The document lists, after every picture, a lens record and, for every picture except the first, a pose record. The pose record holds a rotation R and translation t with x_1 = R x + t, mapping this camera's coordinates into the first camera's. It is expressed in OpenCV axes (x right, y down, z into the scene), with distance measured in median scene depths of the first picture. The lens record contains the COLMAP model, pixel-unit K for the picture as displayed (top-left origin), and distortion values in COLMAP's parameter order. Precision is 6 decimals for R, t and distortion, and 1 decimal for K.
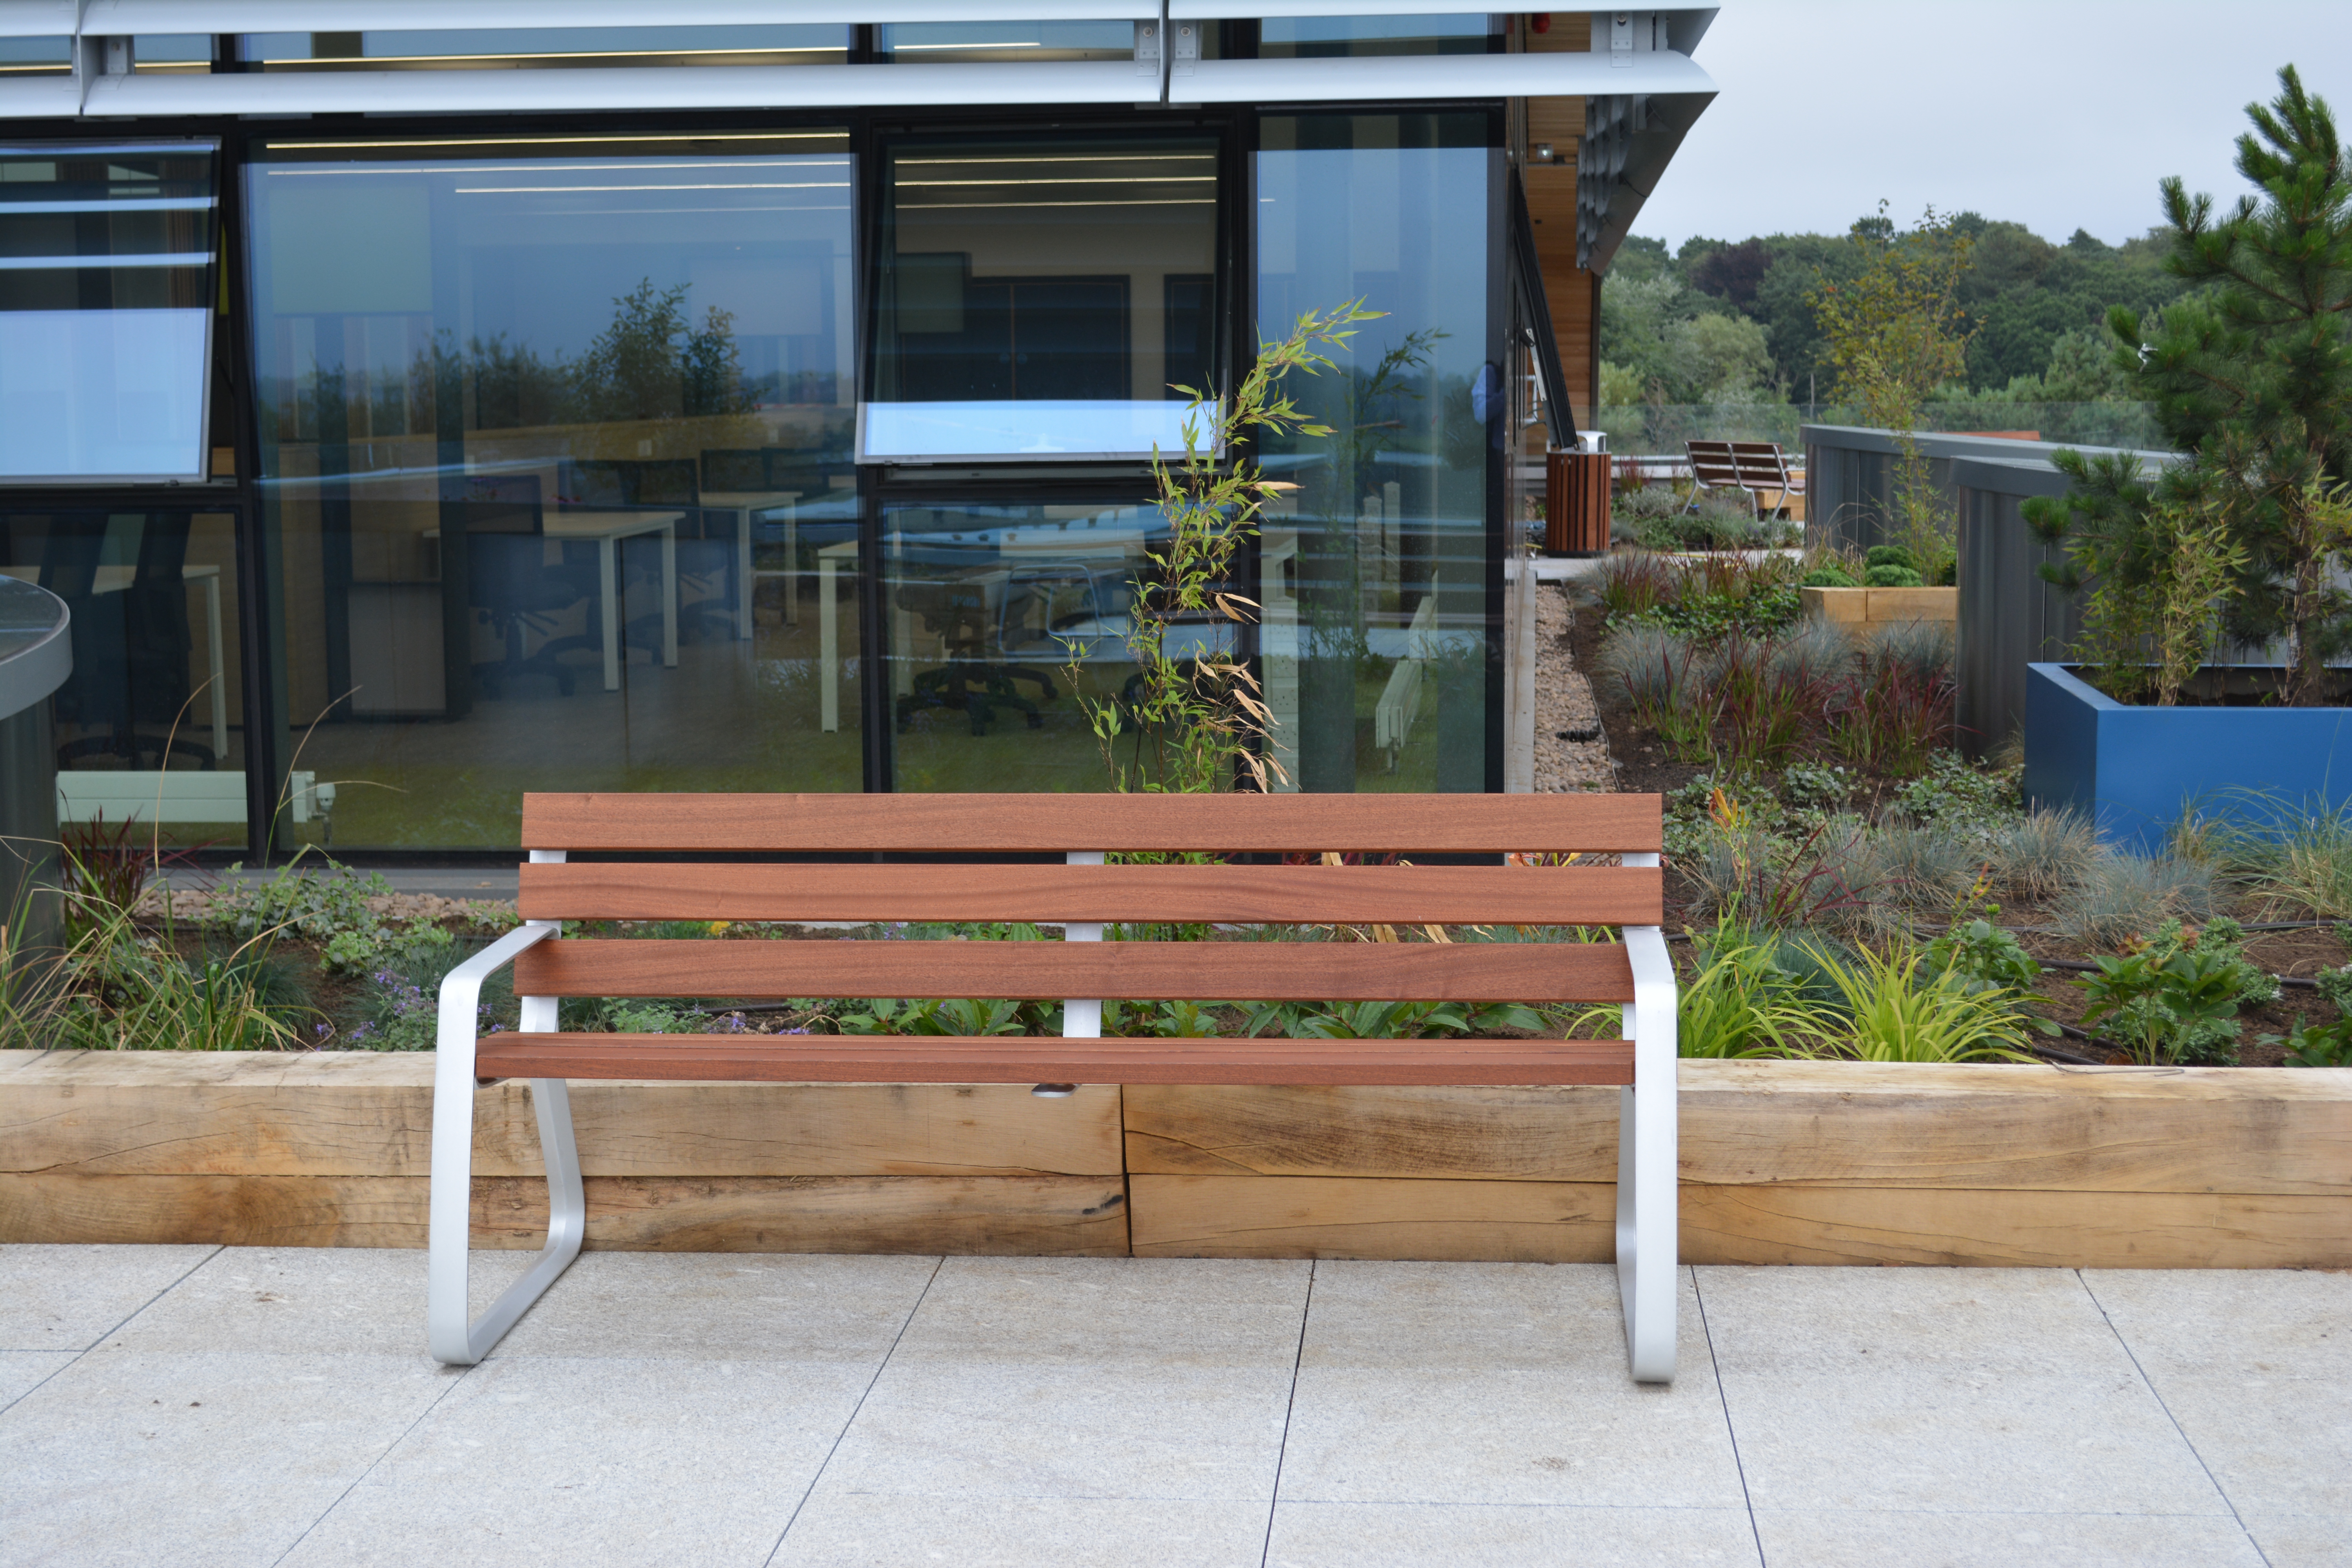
lens RADIAL K [[3468.4, 0, 1176.0], [0, 3468.4, 784.0], [0, 0, 1]] dist [-0.021412, 0.018608]
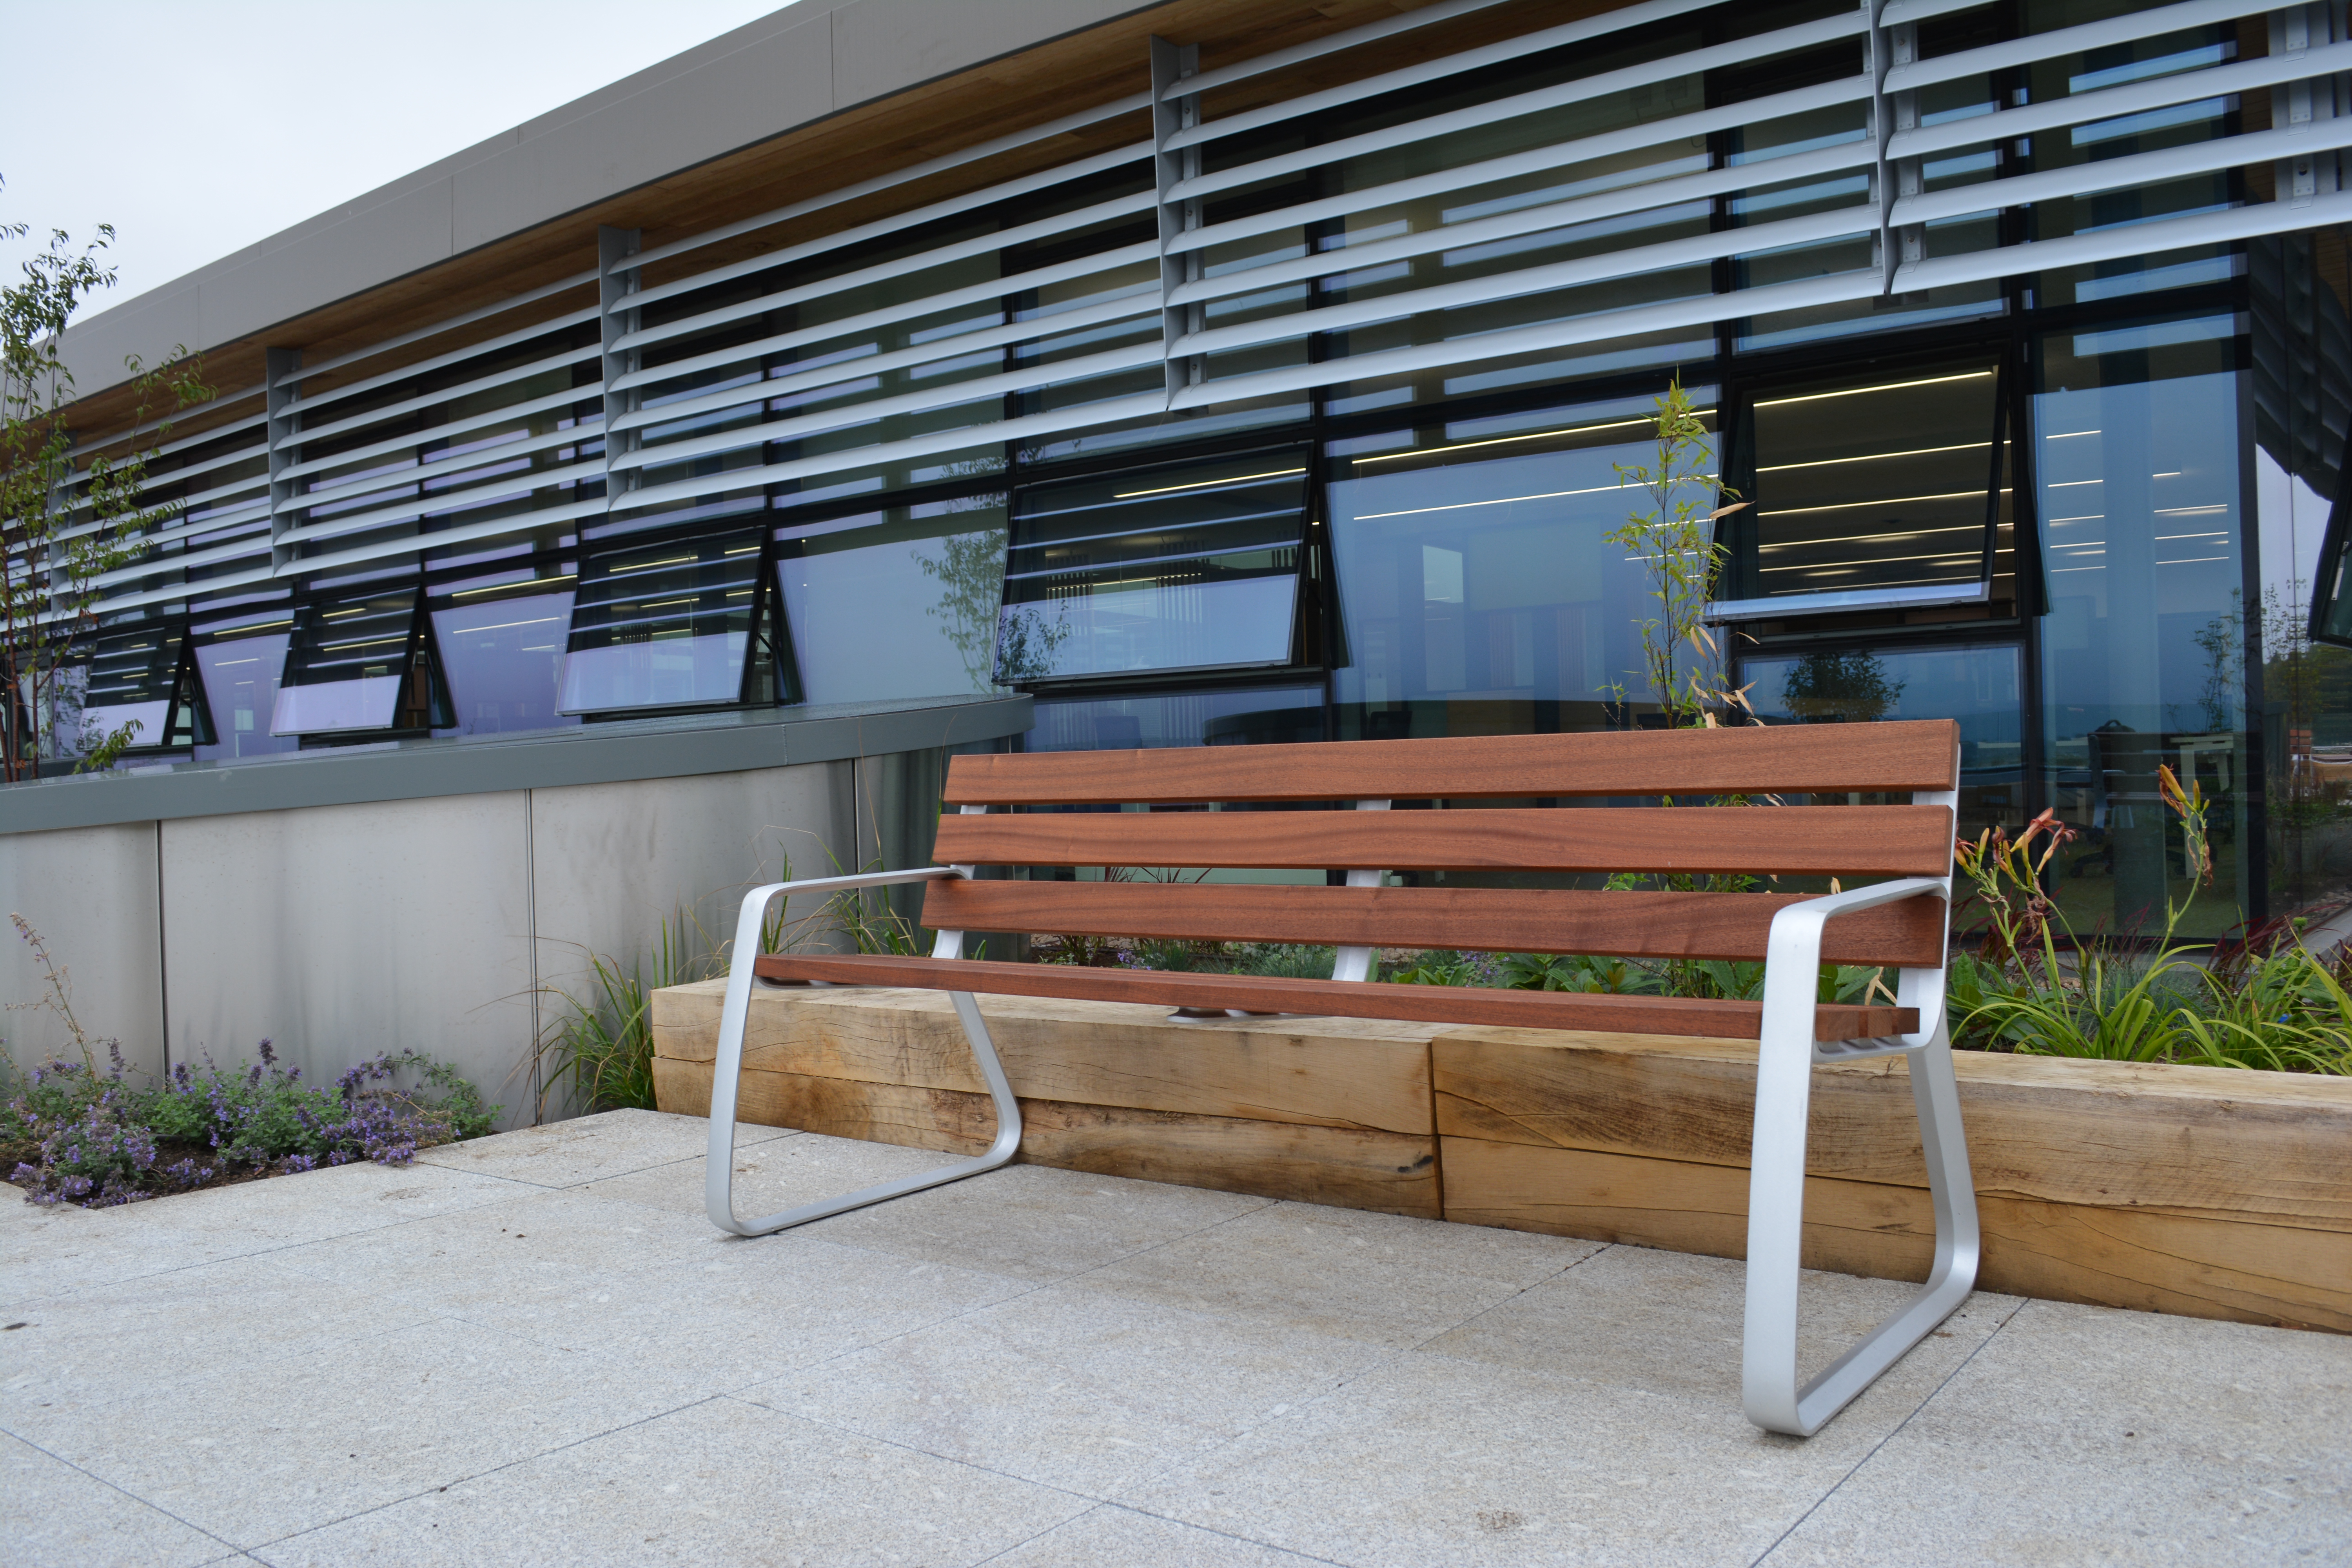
lens RADIAL K [[1924.6, 0, 1176.0], [0, 1924.6, 784.0], [0, 0, 1]] dist [-0.080433, 0.016105]
pose [[0.841031, -0.009574, -0.540902, 0.222742], [-0.042492, 0.995585, -0.083692, 0.062629], [0.539315, 0.093371, 0.836911, 0.499748]]
